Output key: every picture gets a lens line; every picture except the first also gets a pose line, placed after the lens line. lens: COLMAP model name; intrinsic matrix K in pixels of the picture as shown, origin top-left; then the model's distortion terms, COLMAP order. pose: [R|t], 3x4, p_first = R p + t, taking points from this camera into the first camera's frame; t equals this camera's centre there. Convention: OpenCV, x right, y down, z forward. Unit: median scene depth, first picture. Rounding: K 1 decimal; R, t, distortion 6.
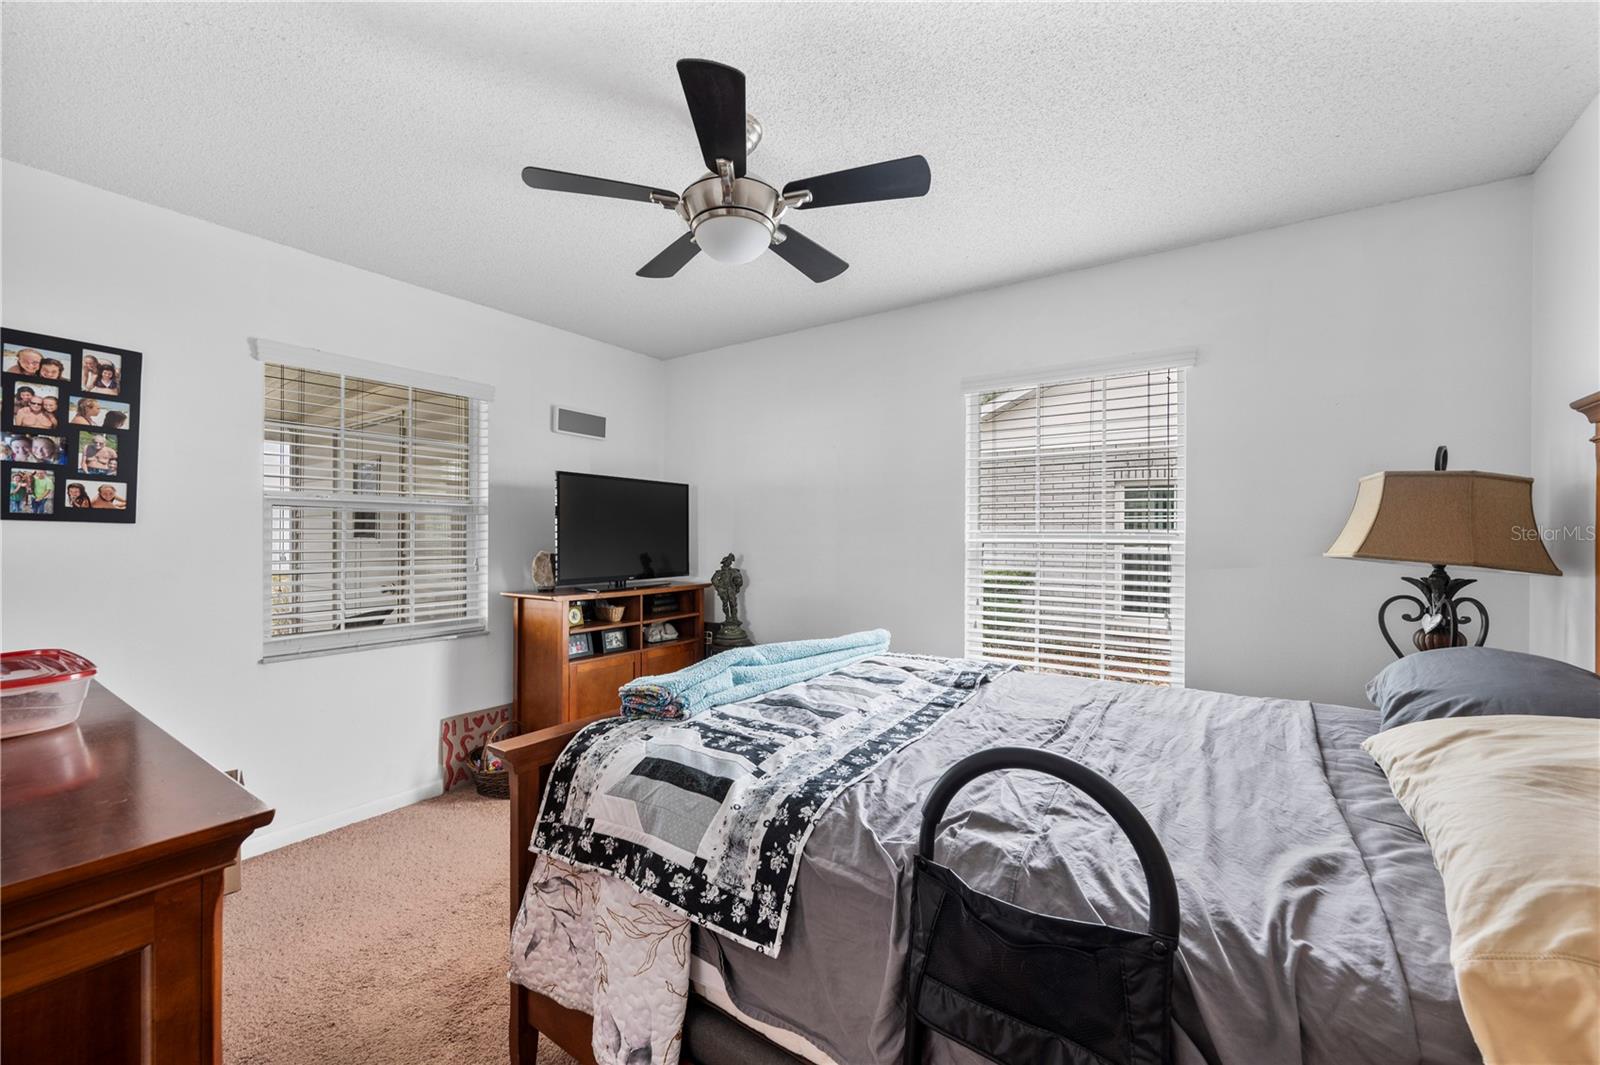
lens RADIAL K [[640.8, 0, 810.8], [0, 640.8, 538.3], [0, 0, 1]] dist [0.000574, -0.000195]
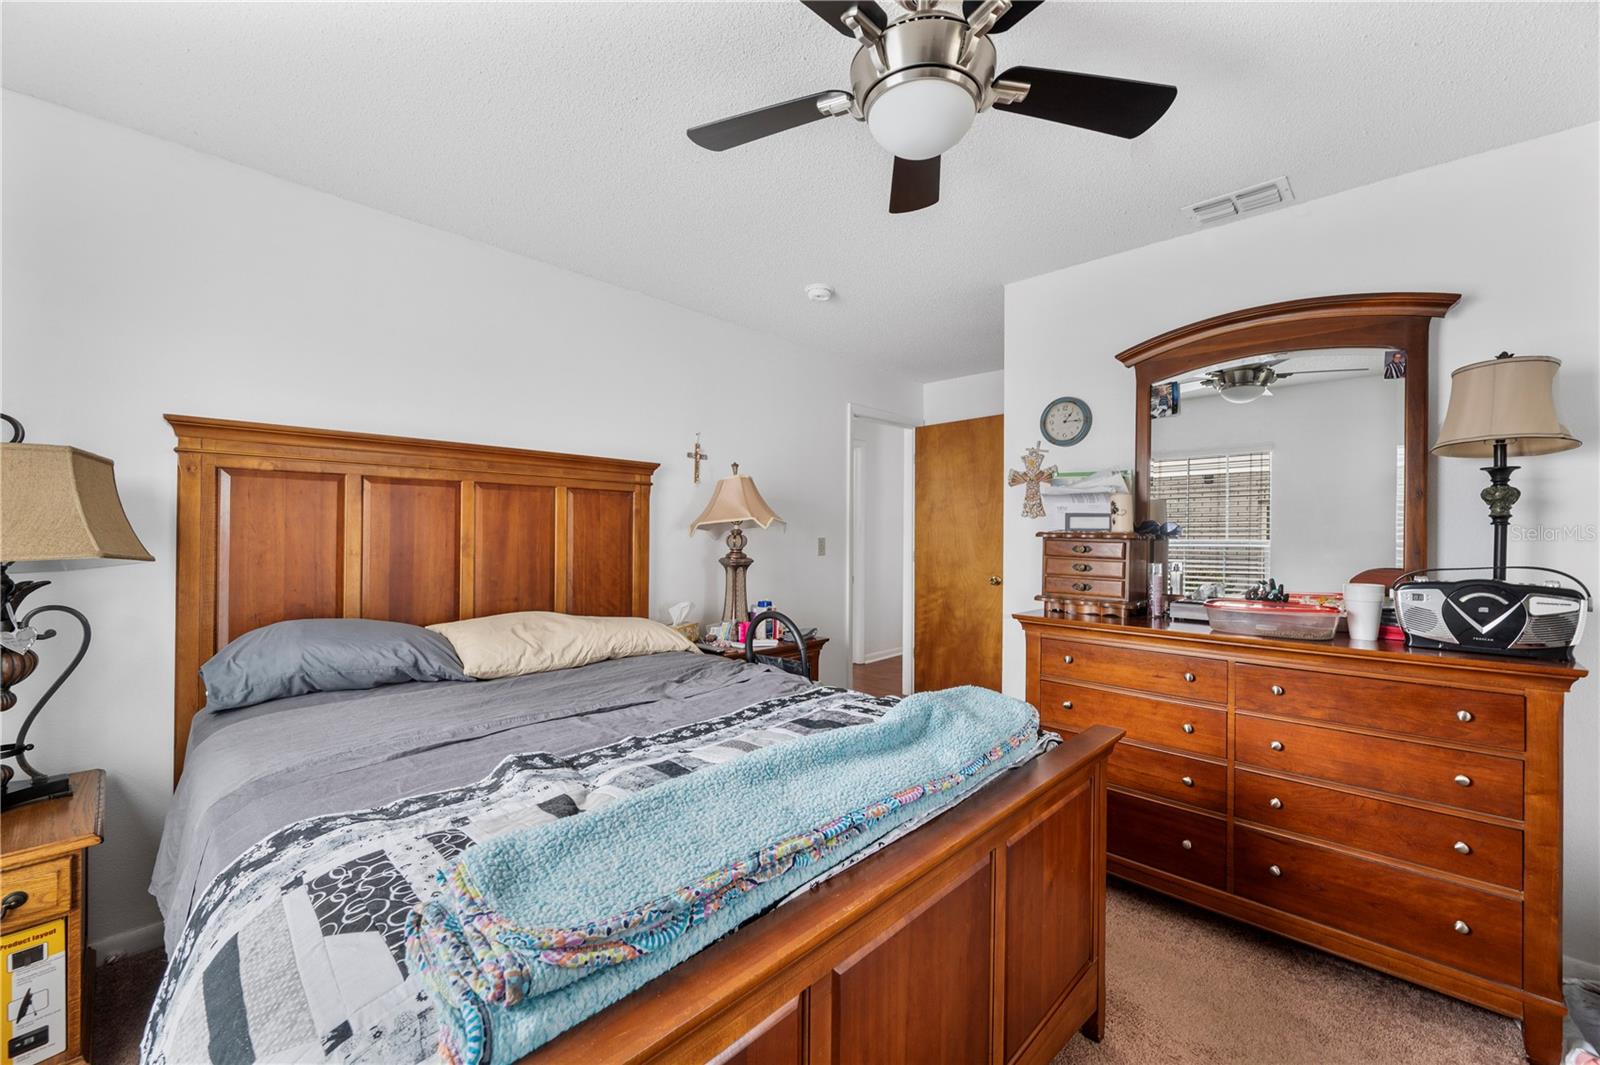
lens RADIAL K [[640.8, 0, 810.8], [0, 640.8, 538.3], [0, 0, 1]] dist [0.000574, -0.000195]
pose [[-0.989496, -0.003815, 0.144509, -0.118718], [-0.004531, 0.999979, -0.004622, 0.010588], [-0.144488, -0.005229, -0.989493, 1.999659]]
